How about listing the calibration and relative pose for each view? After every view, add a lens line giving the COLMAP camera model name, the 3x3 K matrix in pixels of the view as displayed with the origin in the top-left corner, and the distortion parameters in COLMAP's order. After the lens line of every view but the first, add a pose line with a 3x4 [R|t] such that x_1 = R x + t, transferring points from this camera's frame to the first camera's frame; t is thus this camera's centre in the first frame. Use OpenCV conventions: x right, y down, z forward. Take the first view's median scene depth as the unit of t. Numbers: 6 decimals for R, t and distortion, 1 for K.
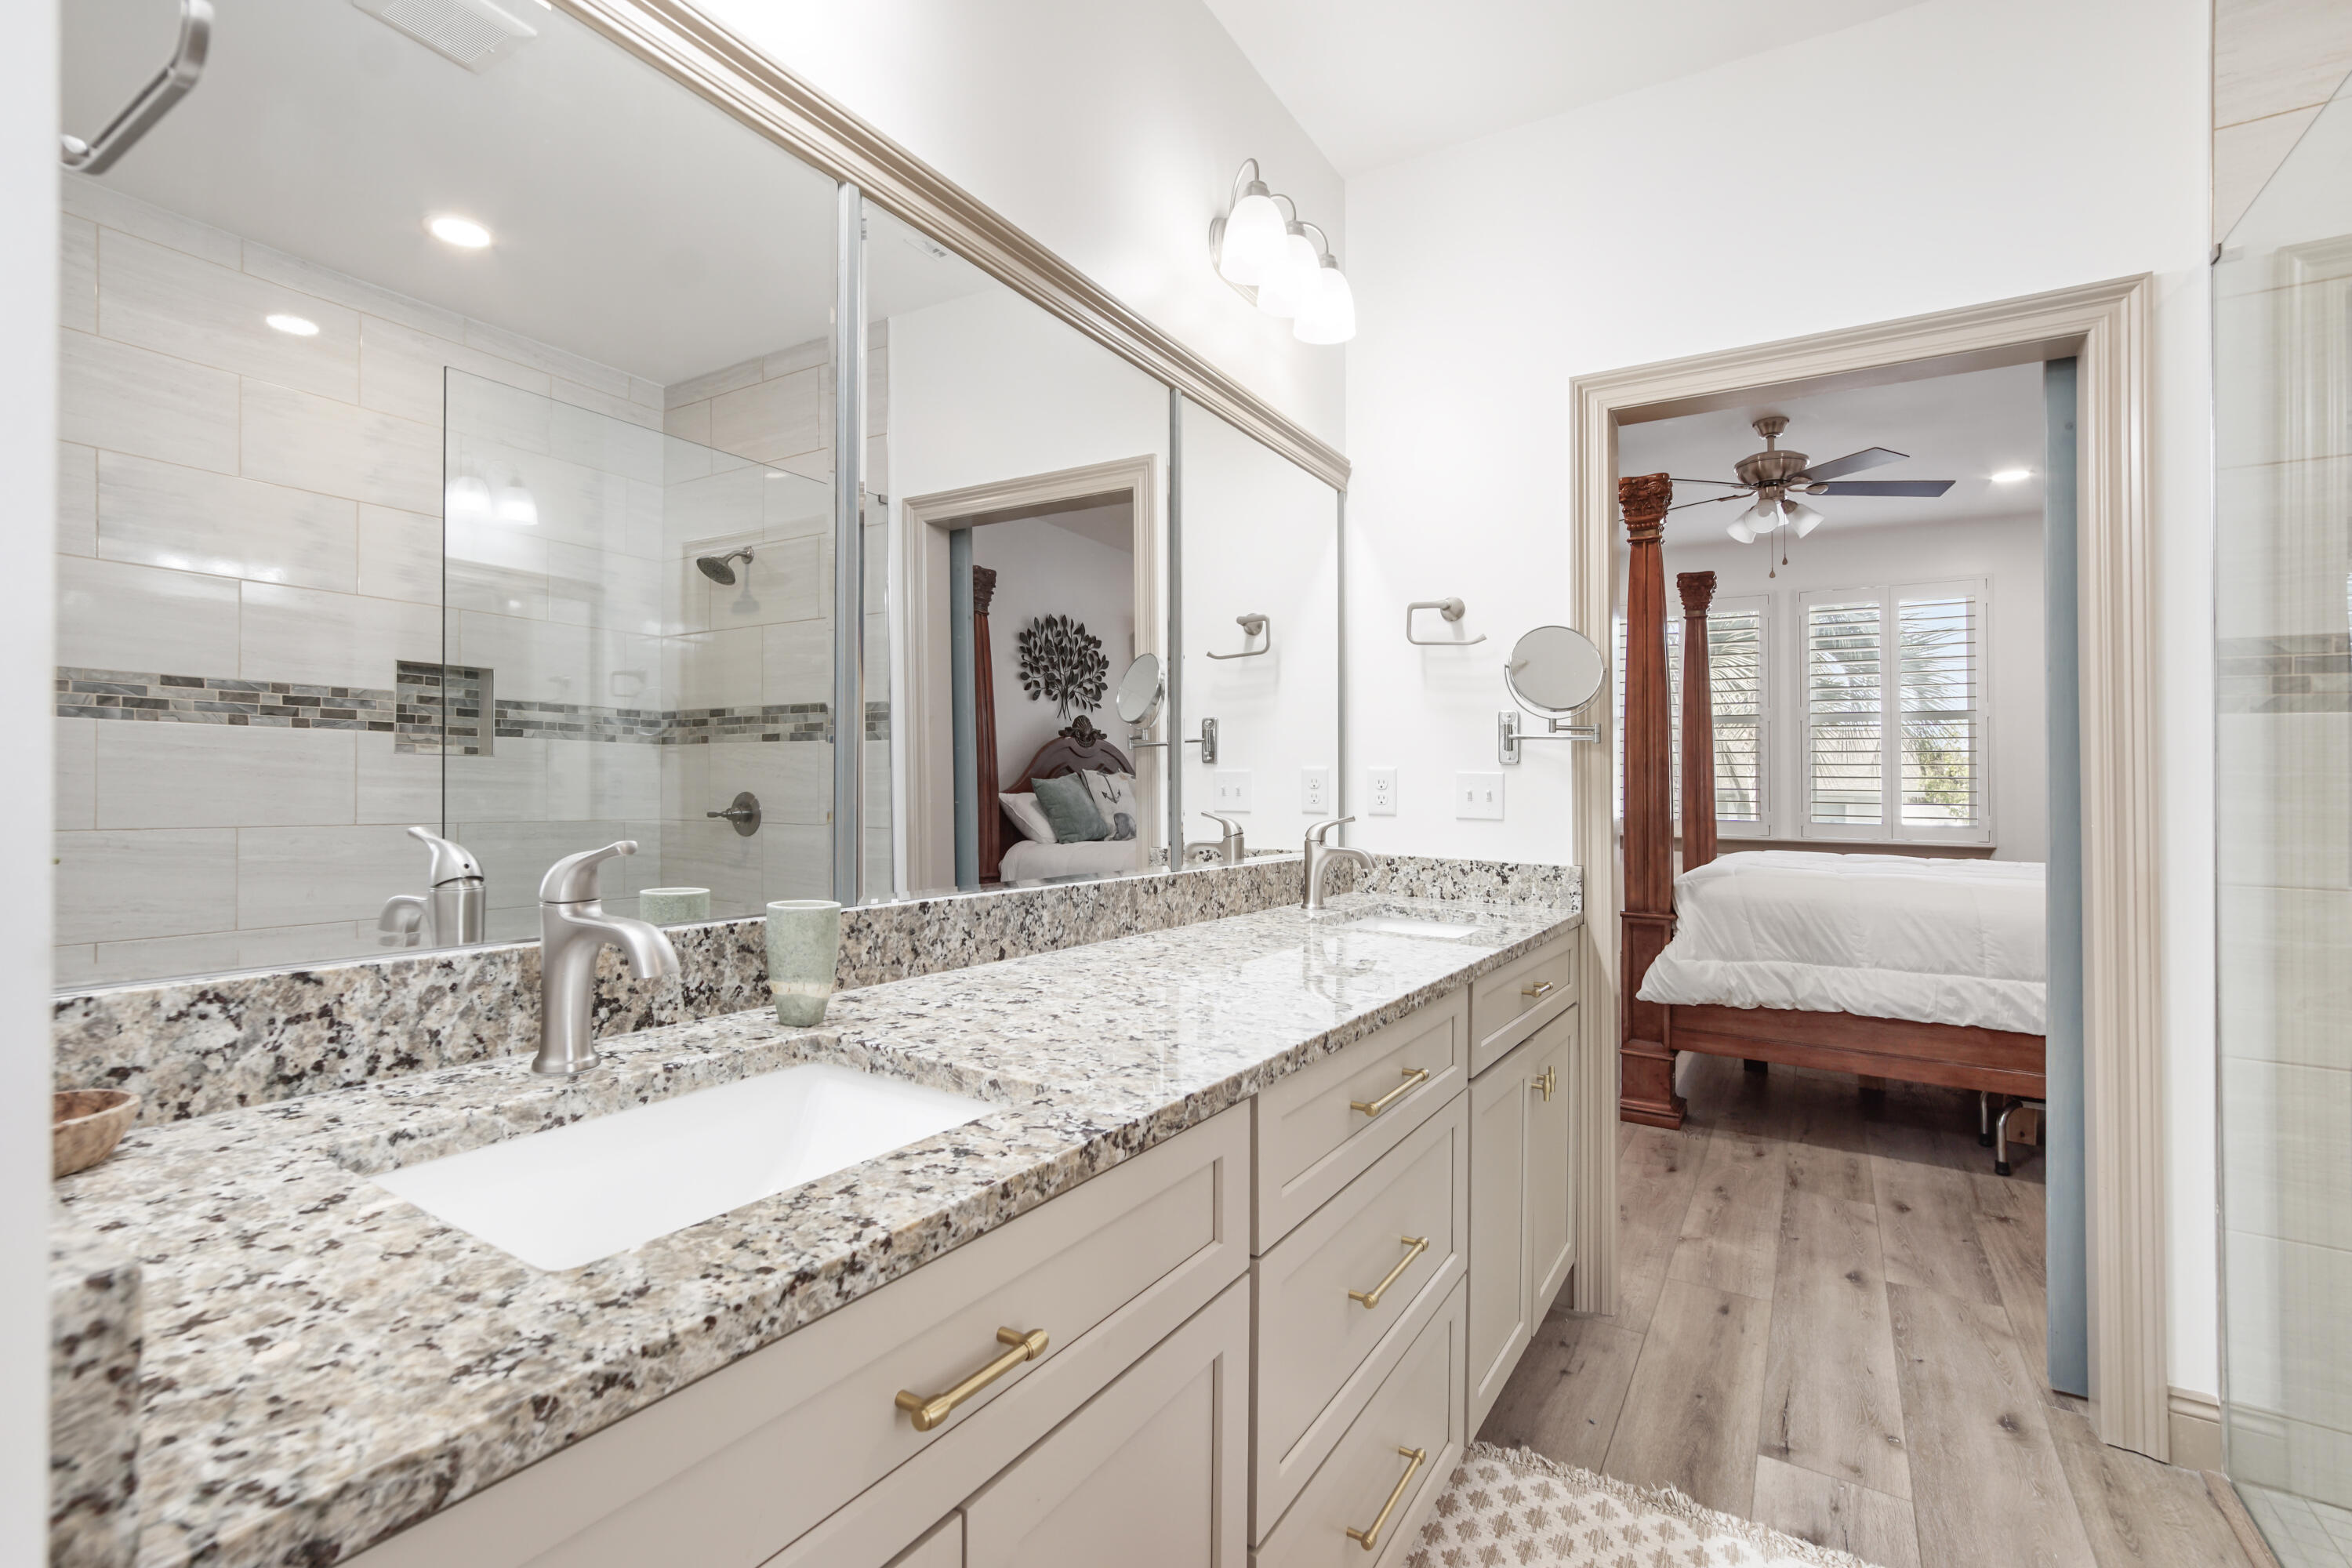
lens RADIAL K [[1060.5, 0, 1172.1], [0, 1060.5, 782.9], [0, 0, 1]] dist [-0.000144, 0.000334]
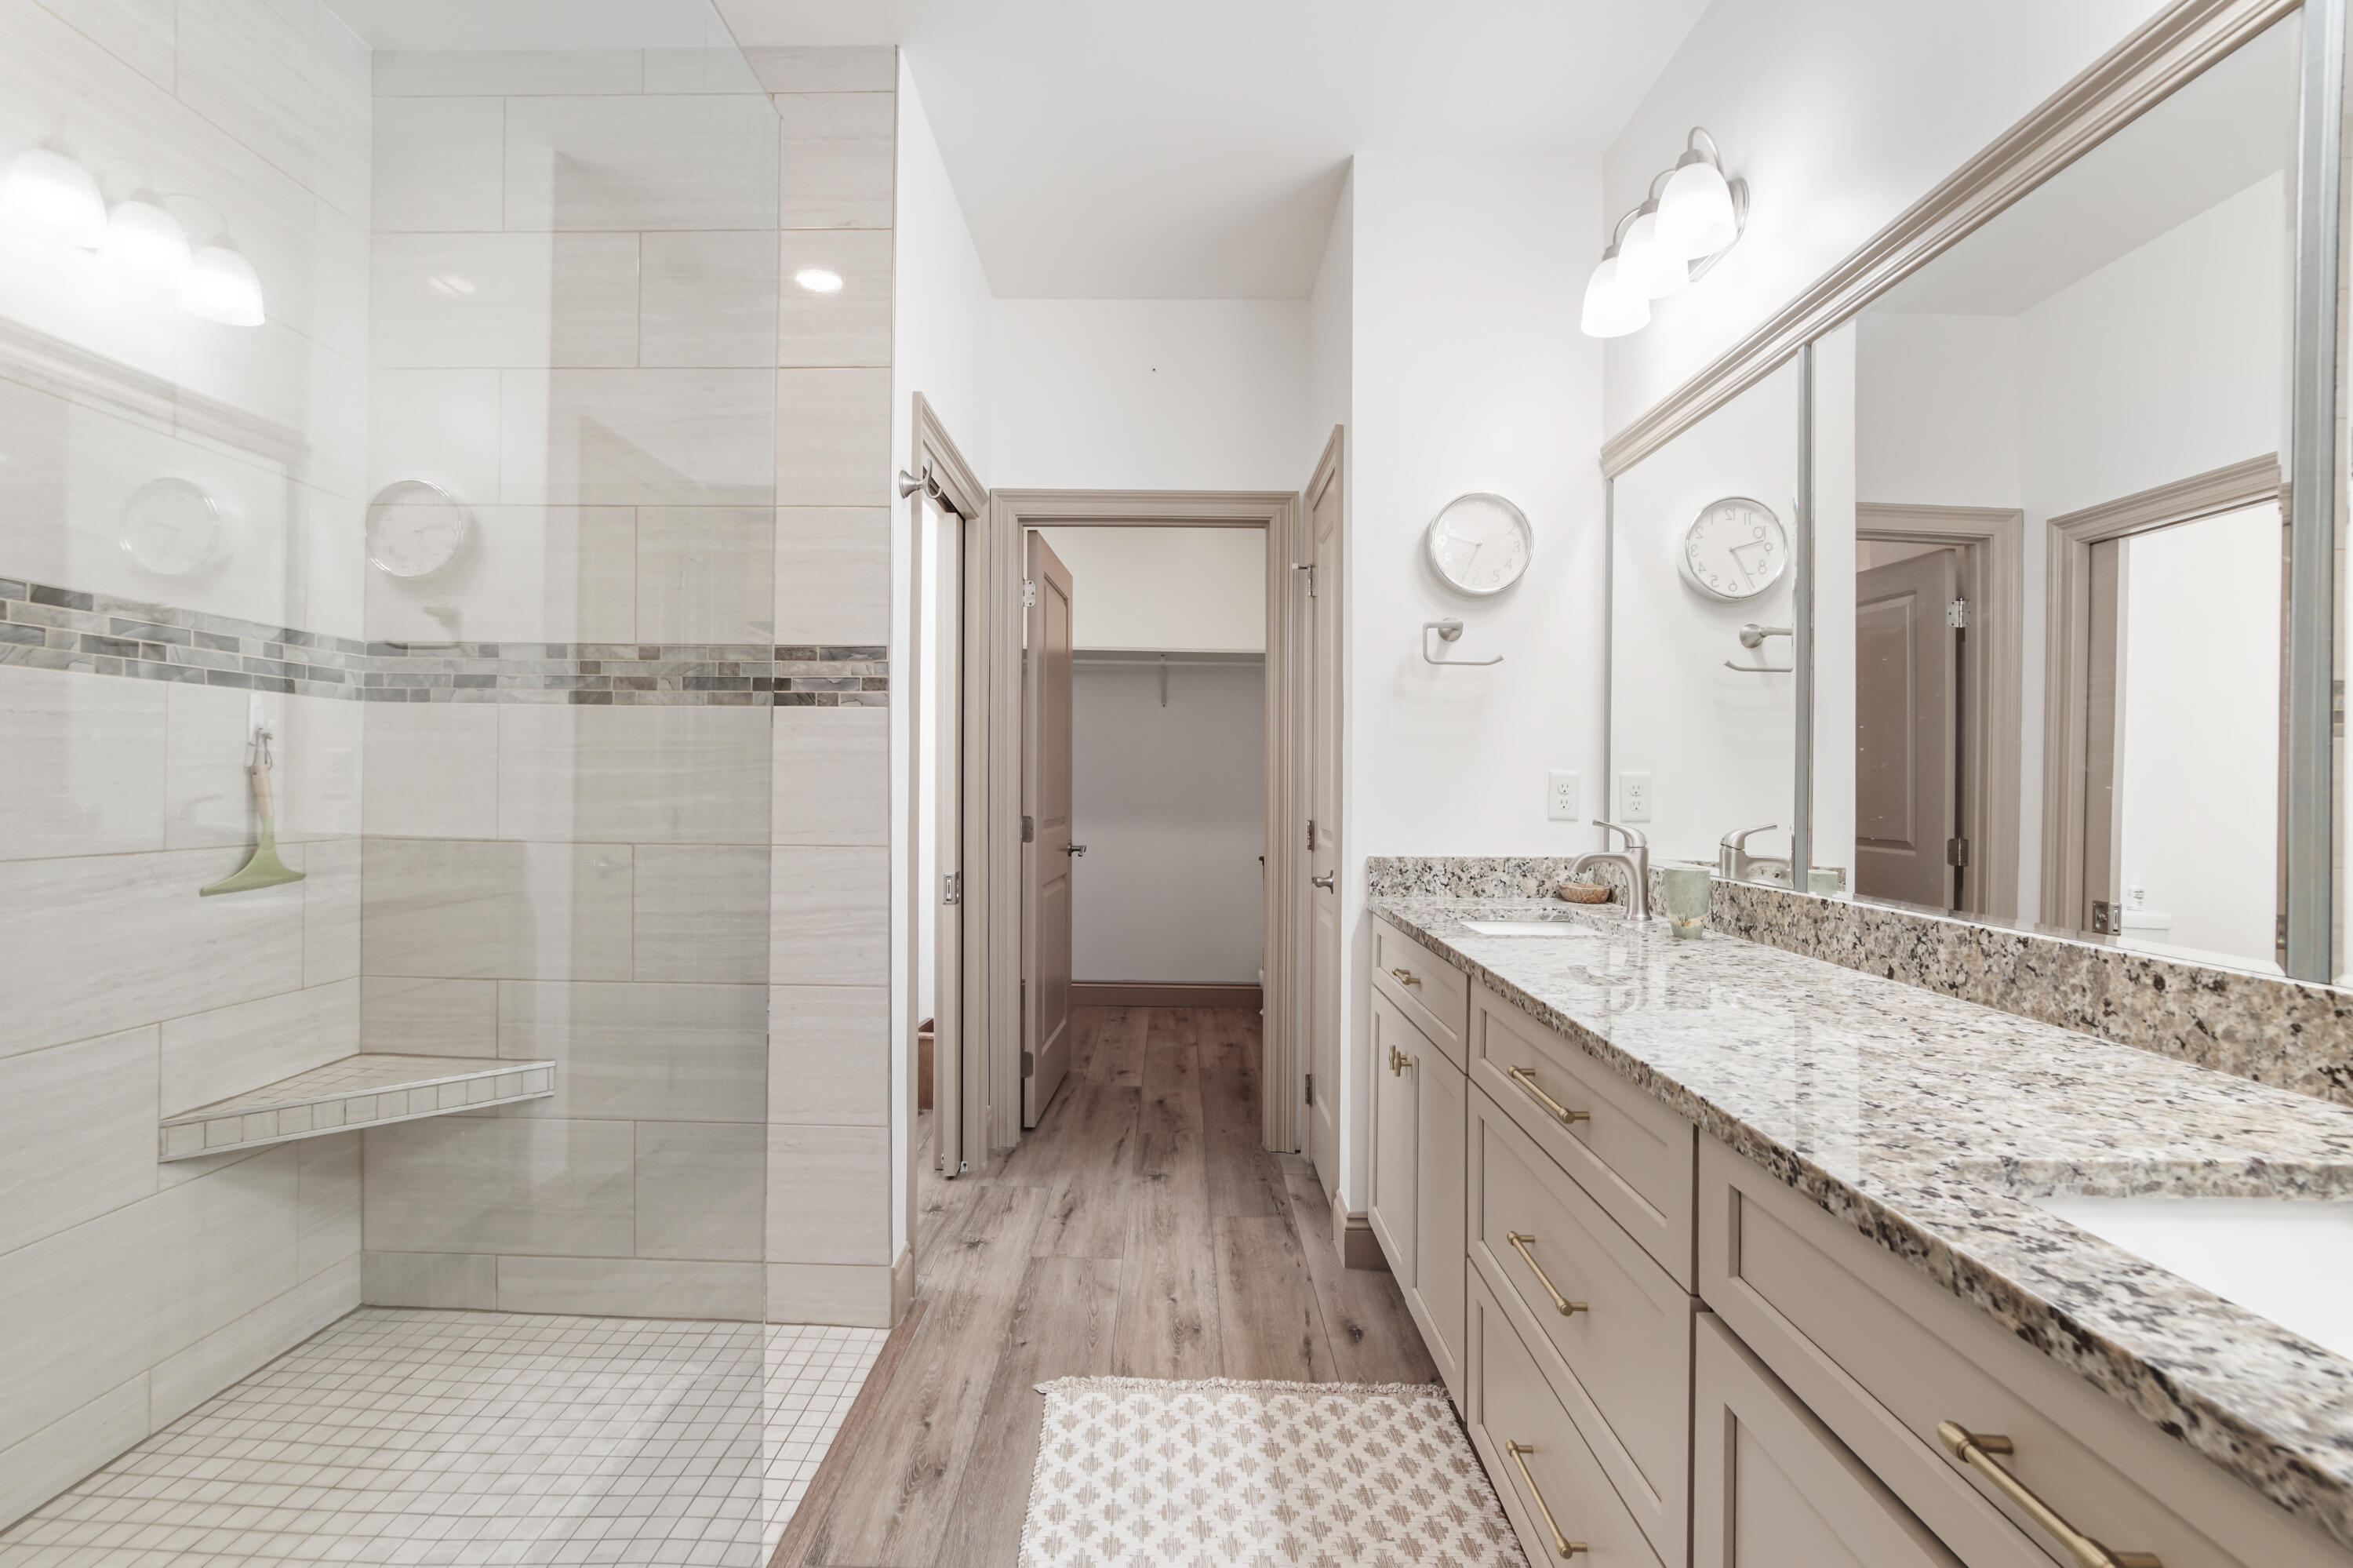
lens RADIAL K [[1061.0, 0, 1172.3], [0, 1061.0, 787.9], [0, 0, 1]] dist [-0.000144, 0.000334]
pose [[-0.851270, -0.030355, -0.523849, 1.023565], [-0.030031, 0.999507, -0.009116, 0.020554], [0.523867, 0.007972, -0.851763, 1.641365]]
